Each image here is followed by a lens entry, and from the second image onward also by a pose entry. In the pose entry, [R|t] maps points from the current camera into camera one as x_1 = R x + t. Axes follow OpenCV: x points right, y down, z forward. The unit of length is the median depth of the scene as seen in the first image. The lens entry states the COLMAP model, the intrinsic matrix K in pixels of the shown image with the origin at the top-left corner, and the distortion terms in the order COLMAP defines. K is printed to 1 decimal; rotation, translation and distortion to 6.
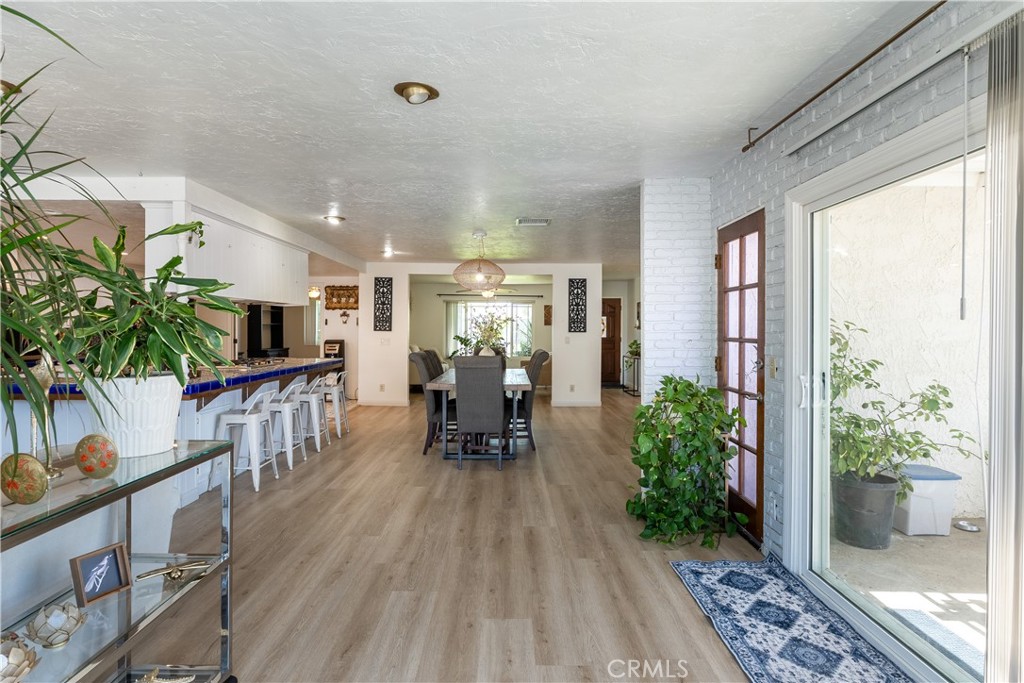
lens RADIAL K [[560.8, 0, 512.0], [0, 560.8, 341.5], [0, 0, 1]] dist [-0.002788, -0.000536]
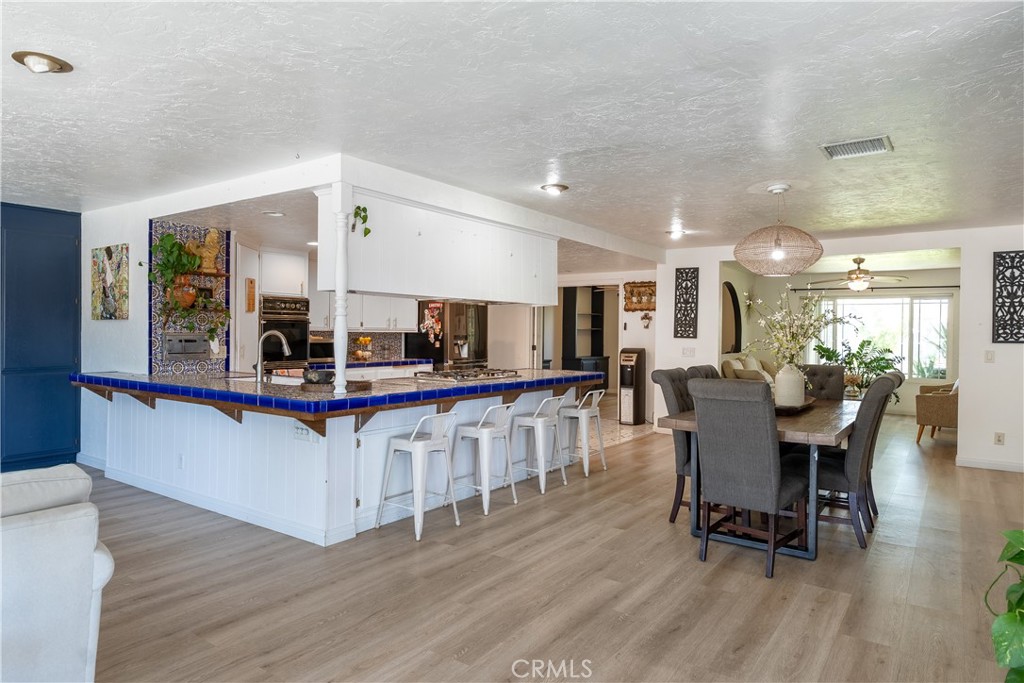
lens RADIAL K [[624.2, 0, 512.0], [0, 624.2, 341.5], [0, 0, 1]] dist [0.002300, 0.001455]
pose [[0.809207, 0.012782, -0.587385, 0.078806], [-0.020152, 0.999779, -0.006008, -0.004201], [0.587178, 0.016699, 0.809285, 0.173393]]
